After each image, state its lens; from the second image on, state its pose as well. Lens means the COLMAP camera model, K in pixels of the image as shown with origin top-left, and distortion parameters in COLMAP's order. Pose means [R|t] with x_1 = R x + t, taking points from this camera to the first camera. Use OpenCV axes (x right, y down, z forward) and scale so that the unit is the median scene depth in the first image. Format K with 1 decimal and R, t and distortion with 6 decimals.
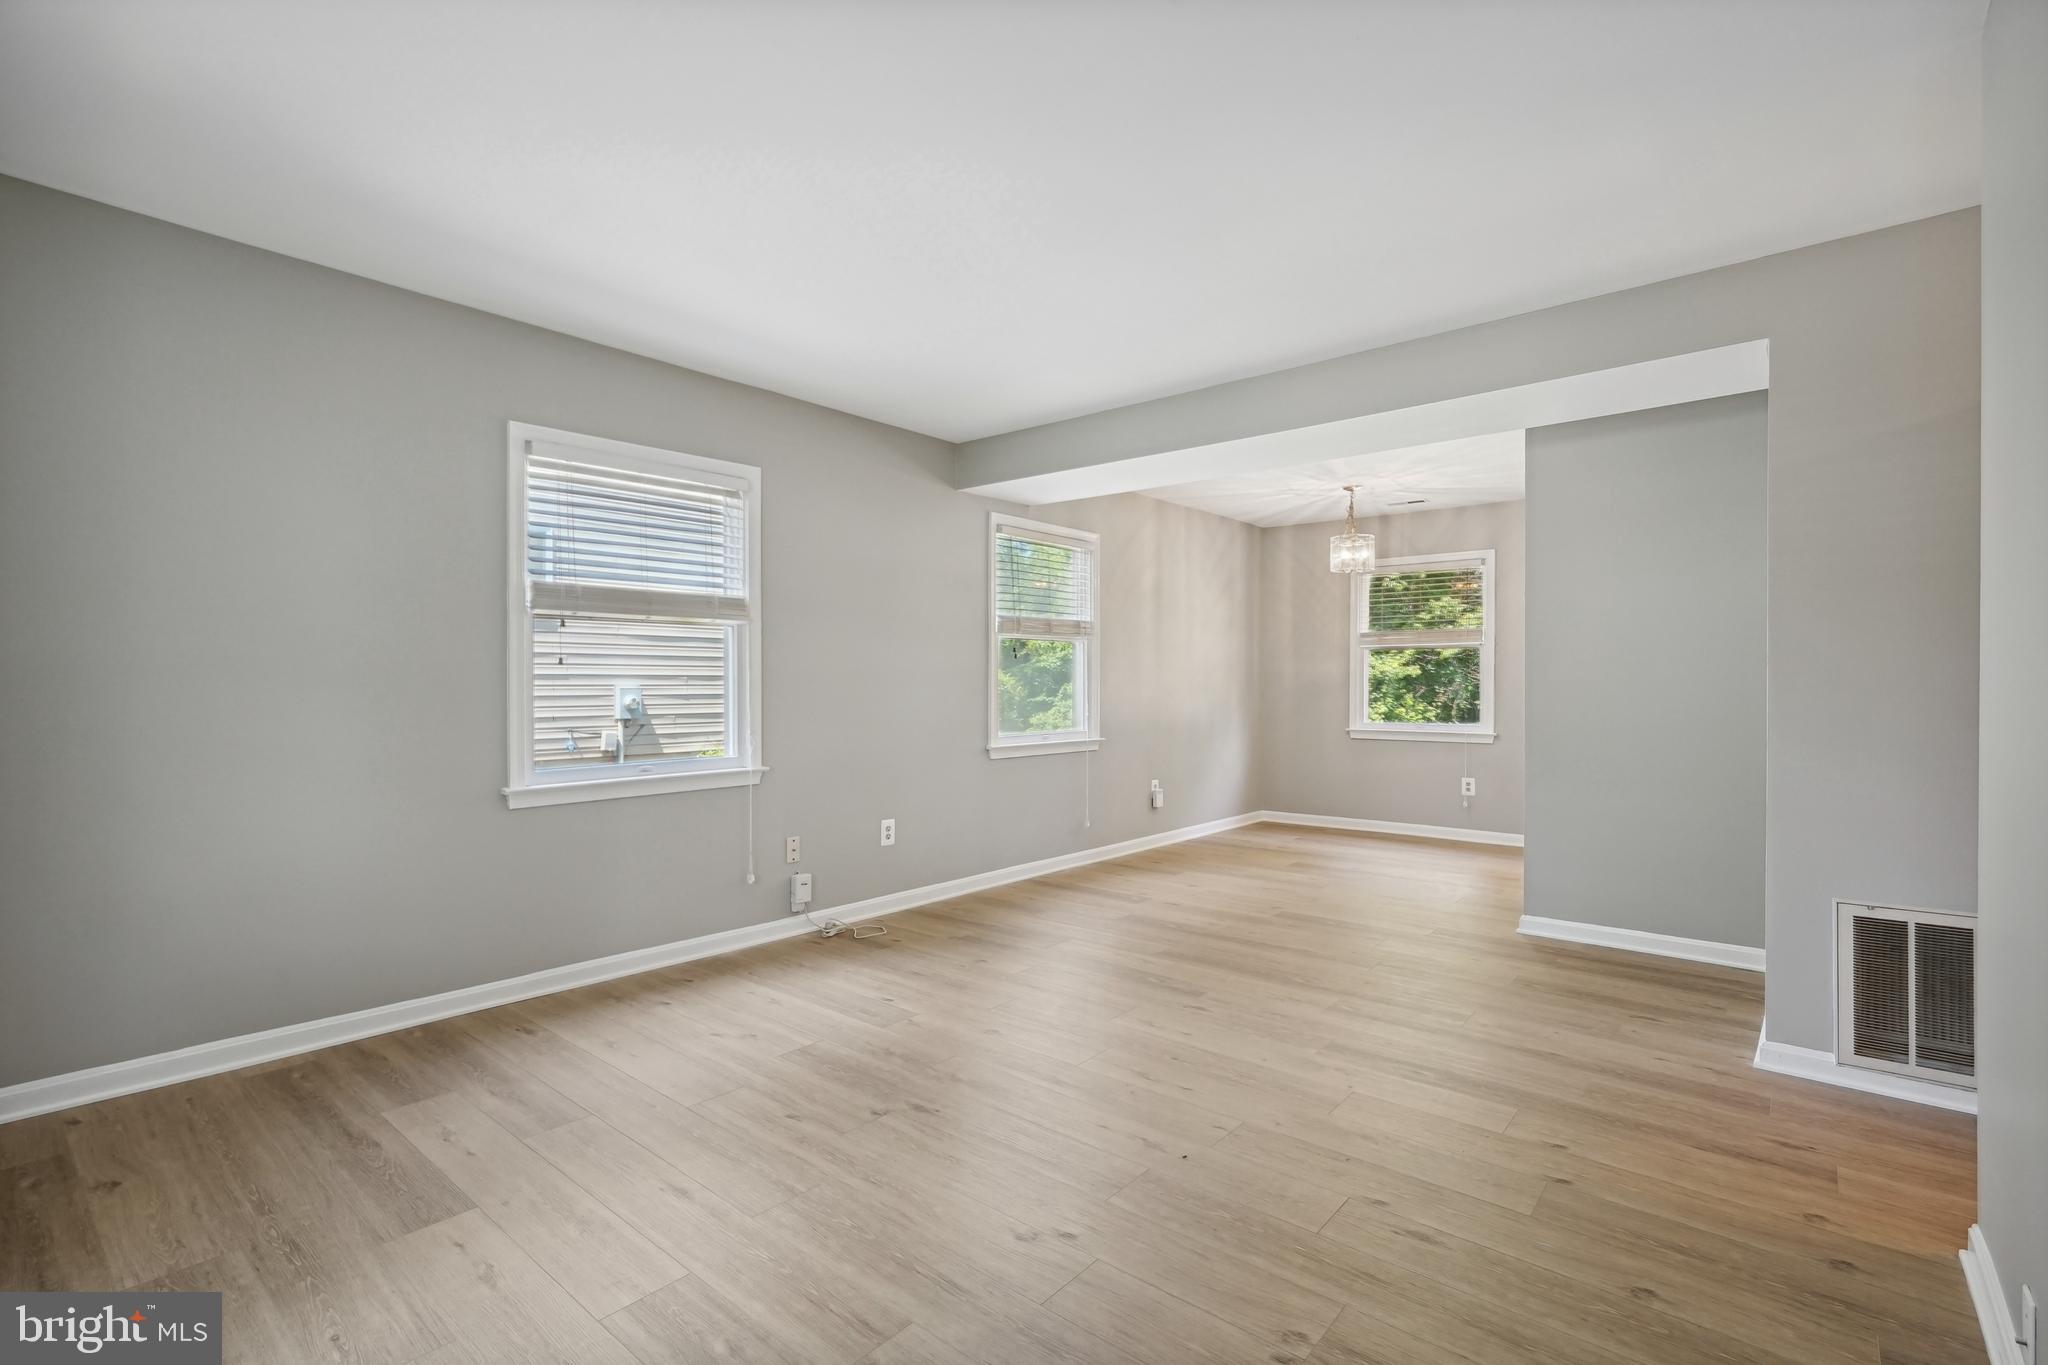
lens RADIAL K [[941.4, 0, 1023.3], [0, 941.4, 684.7], [0, 0, 1]] dist [-0.003258, 0.000712]
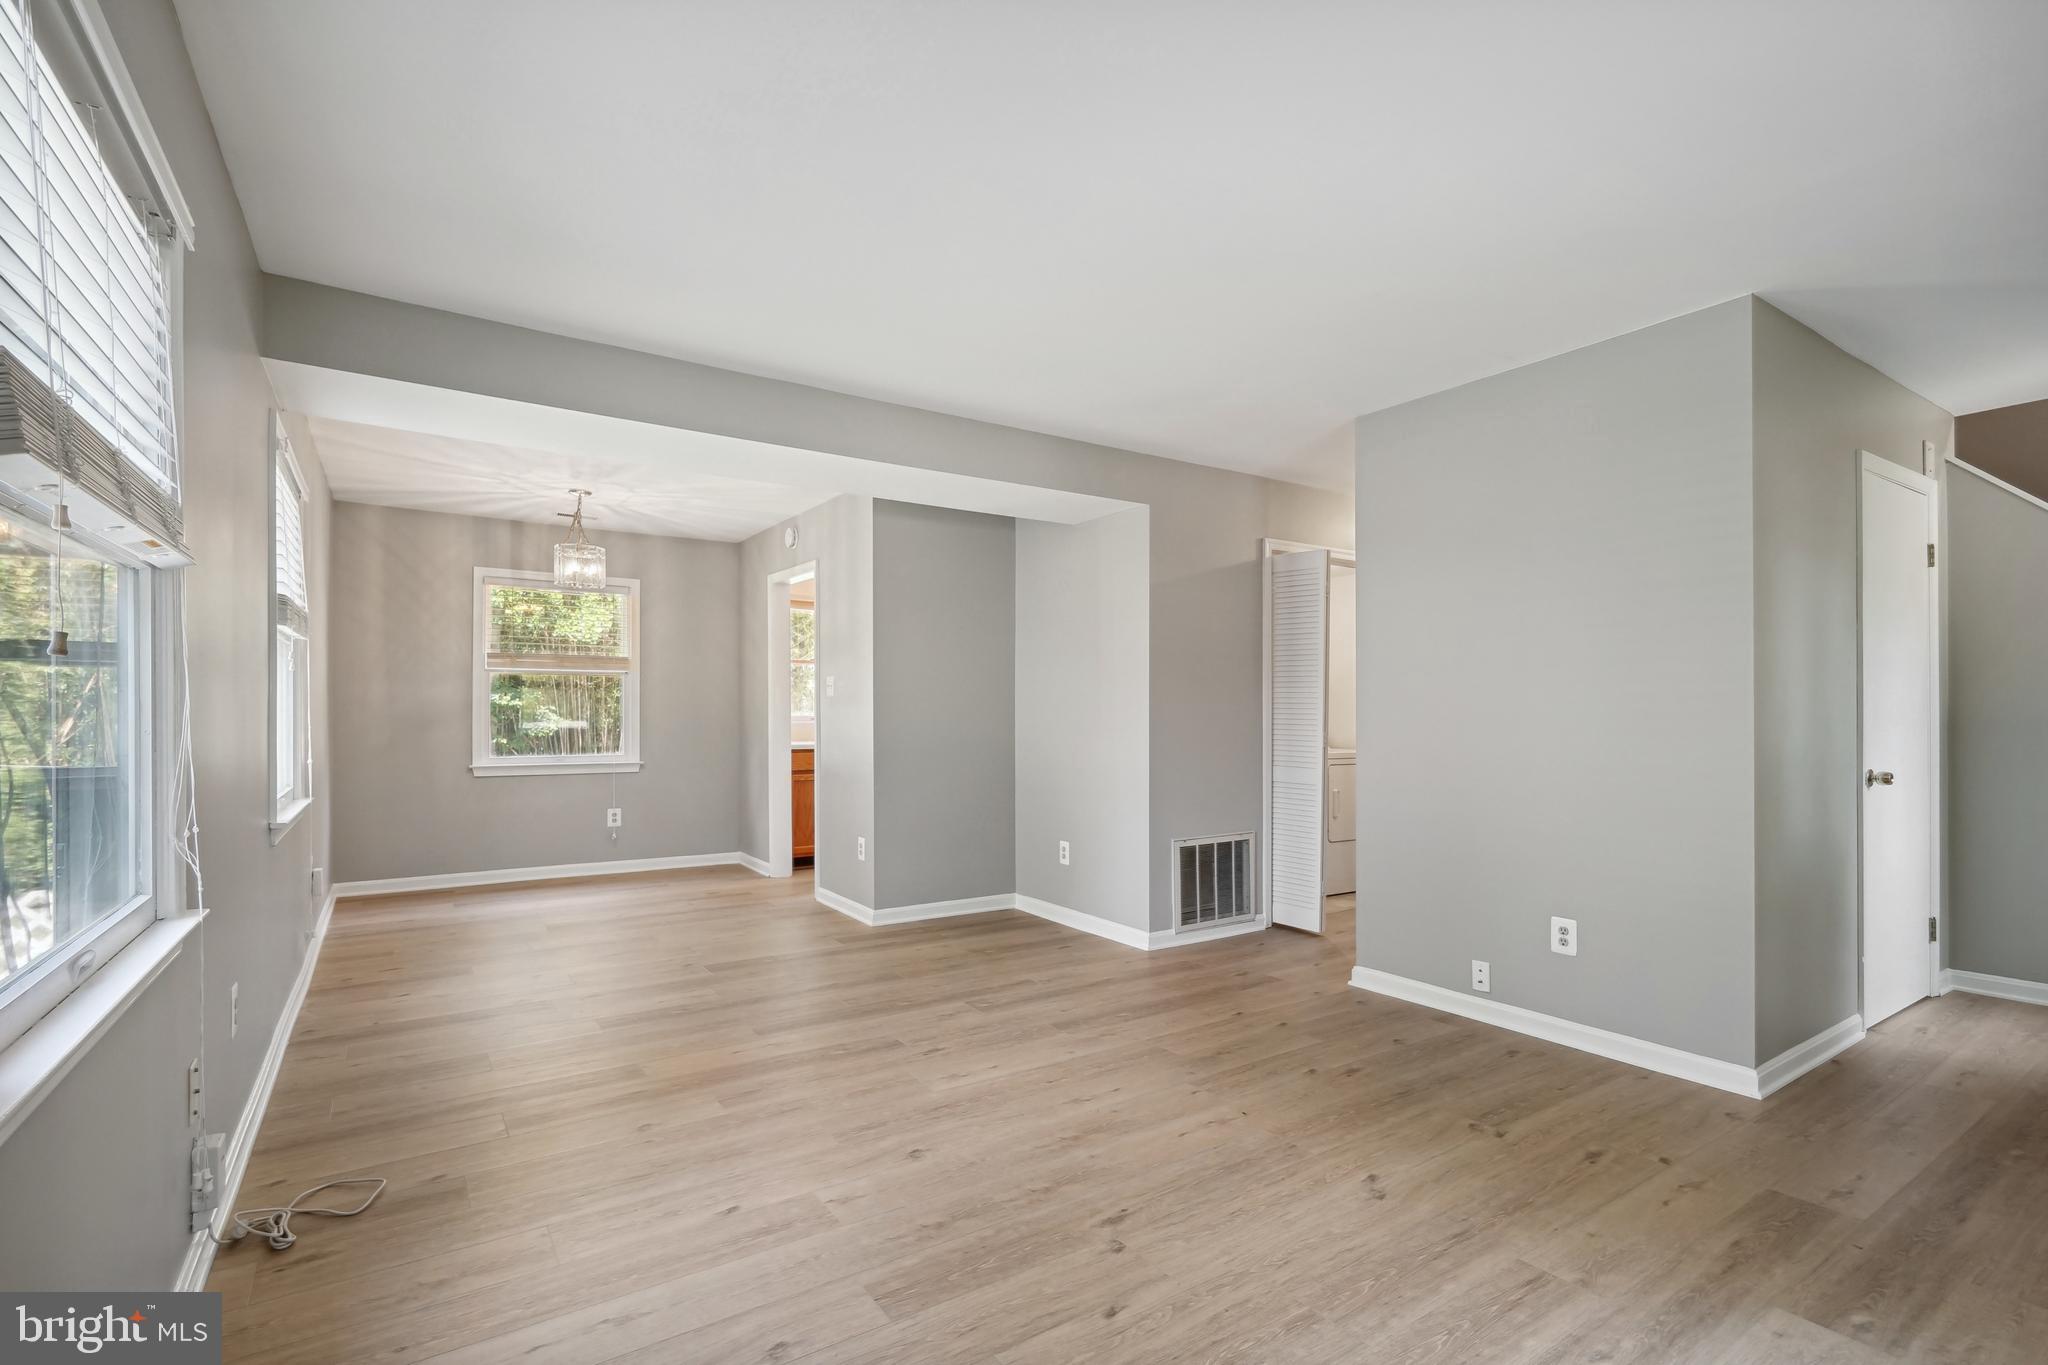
lens RADIAL K [[941.4, 0, 1027.1], [0, 941.4, 701.1], [0, 0, 1]] dist [-0.003258, 0.000712]
pose [[0.264818, 0.013521, 0.964204, -0.735925], [-0.003483, 0.999909, -0.013065, -0.003587], [-0.964292, 0.000102, 0.264841, 0.659016]]
